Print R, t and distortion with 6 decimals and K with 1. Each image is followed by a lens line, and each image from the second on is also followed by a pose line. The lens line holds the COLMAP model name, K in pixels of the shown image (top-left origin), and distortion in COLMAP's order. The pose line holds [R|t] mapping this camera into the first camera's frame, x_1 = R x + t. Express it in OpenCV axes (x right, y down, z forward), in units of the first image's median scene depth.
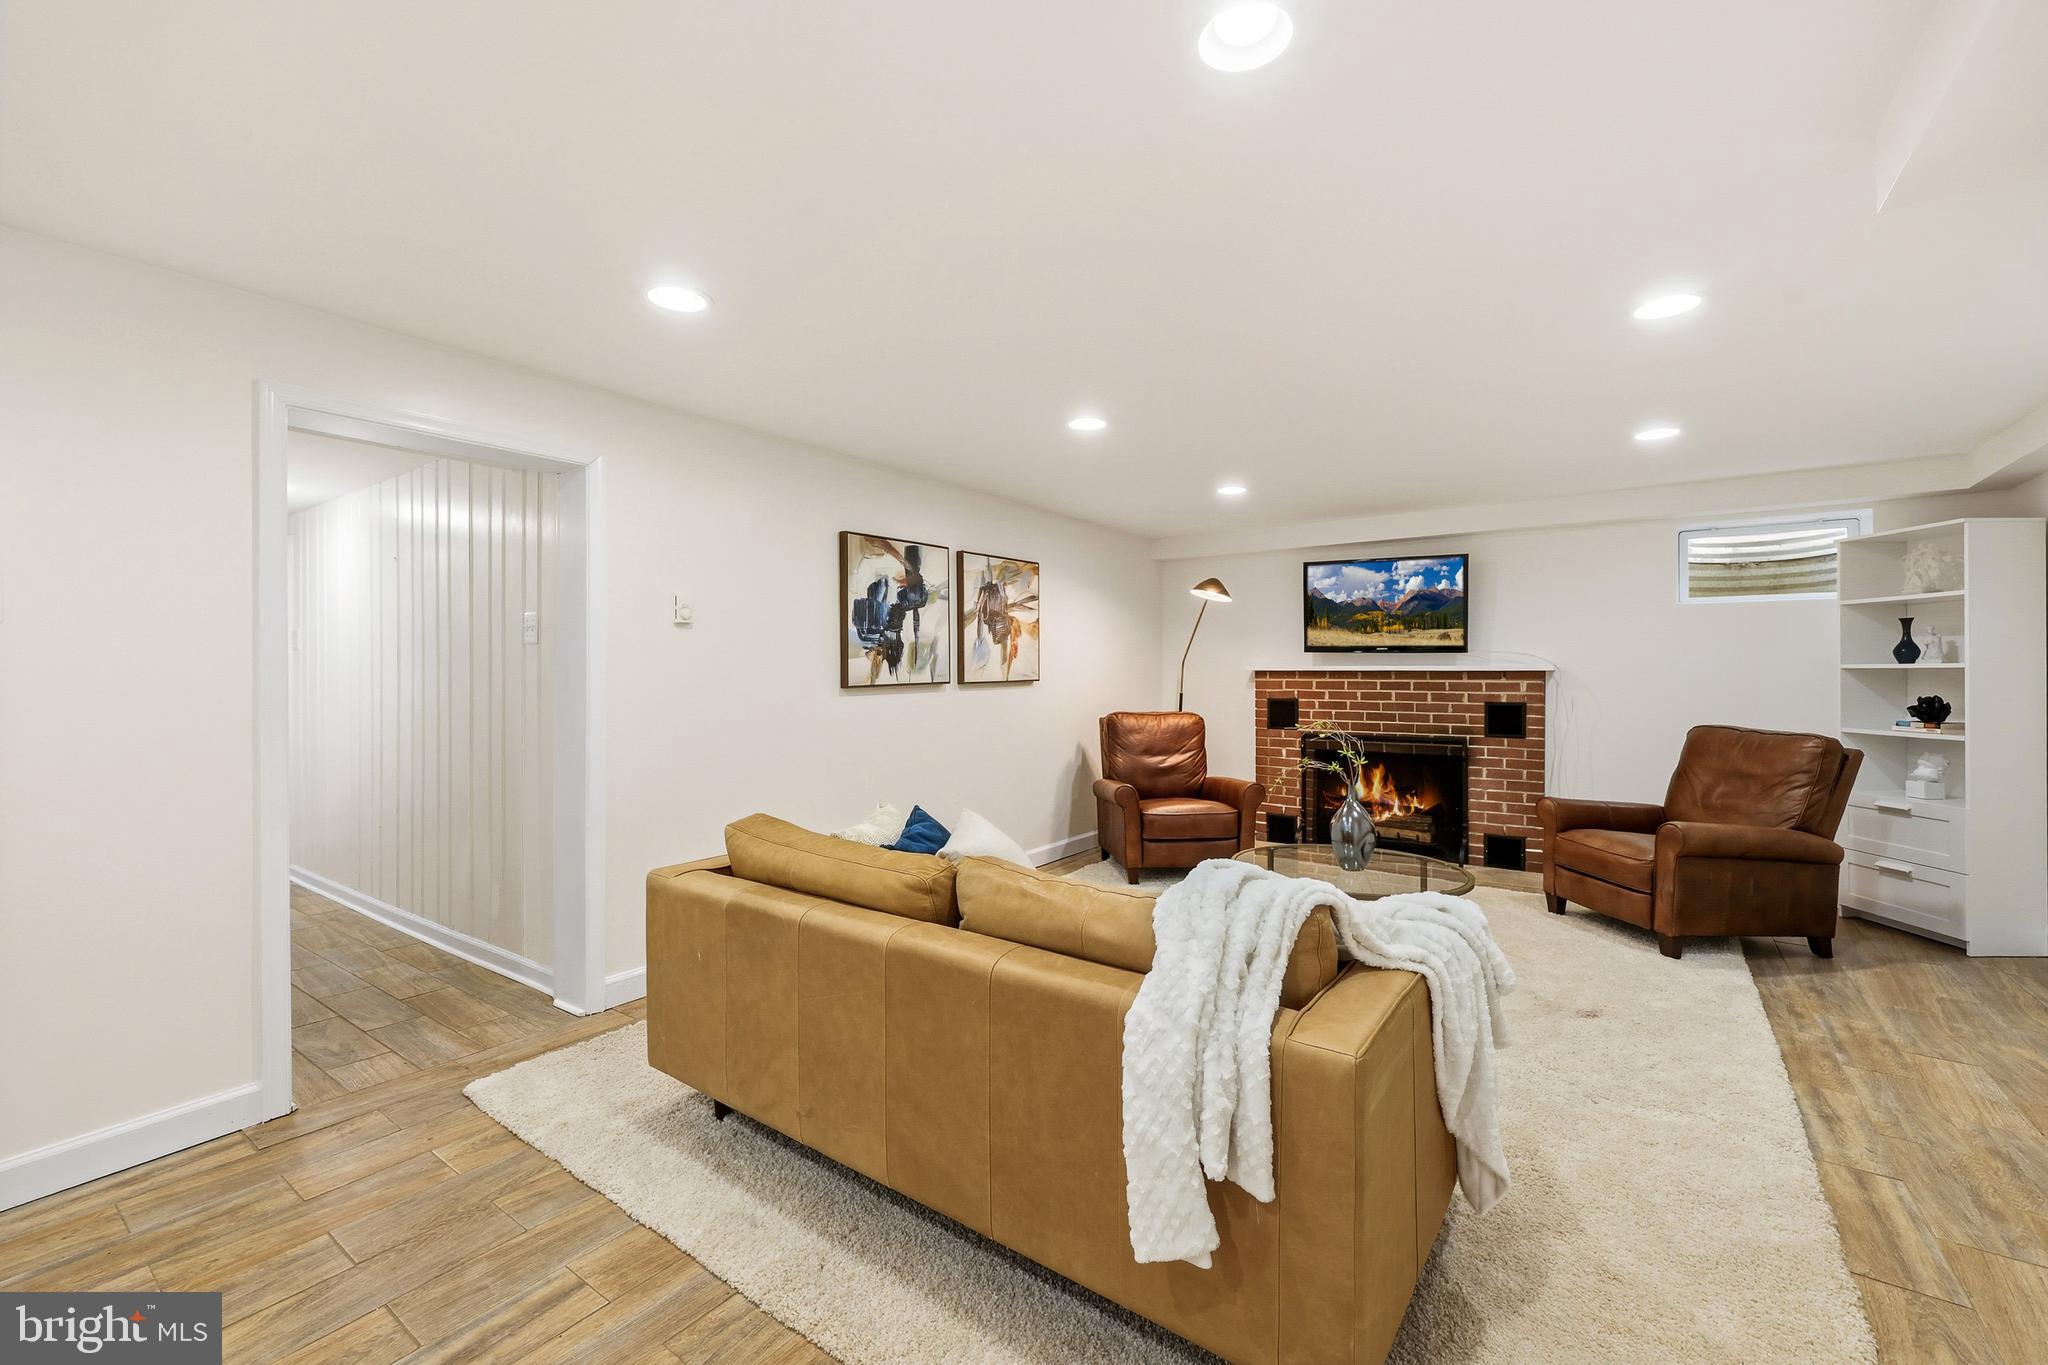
lens RADIAL K [[860.8, 0, 1028.1], [0, 860.8, 670.1], [0, 0, 1]] dist [0.085355, -0.052715]
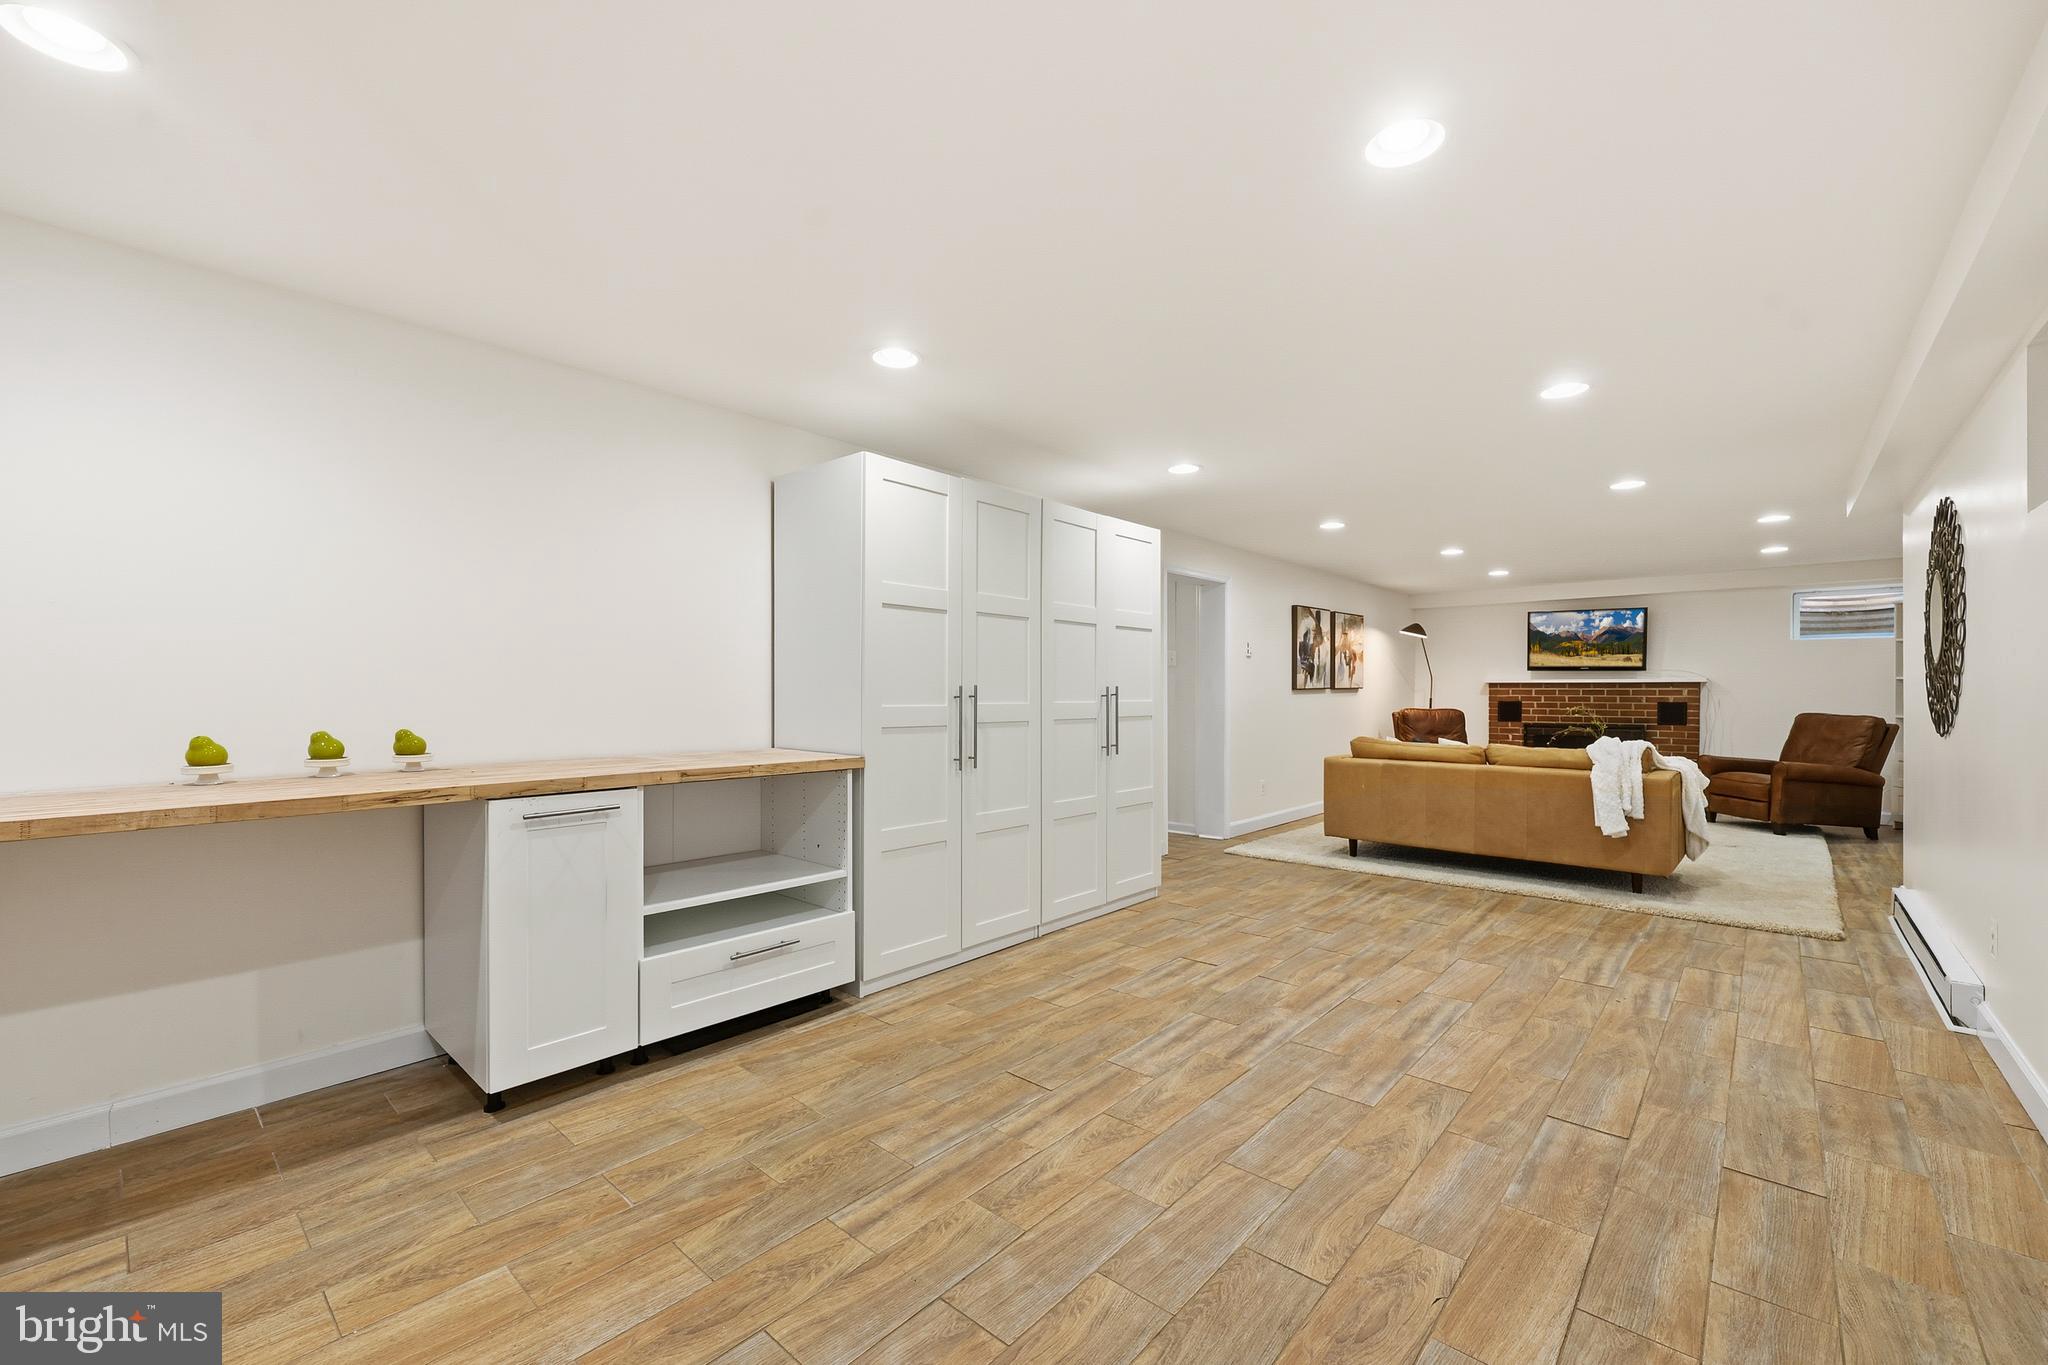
lens RADIAL K [[833.4, 0, 1030.1], [0, 833.4, 696.4], [0, 0, 1]] dist [-0.001305, -0.000083]
pose [[0.991567, -0.000721, -0.129590, -0.401364], [0.002157, 0.999938, 0.010935, 0.009296], [0.129574, -0.011122, 0.991507, -0.616566]]
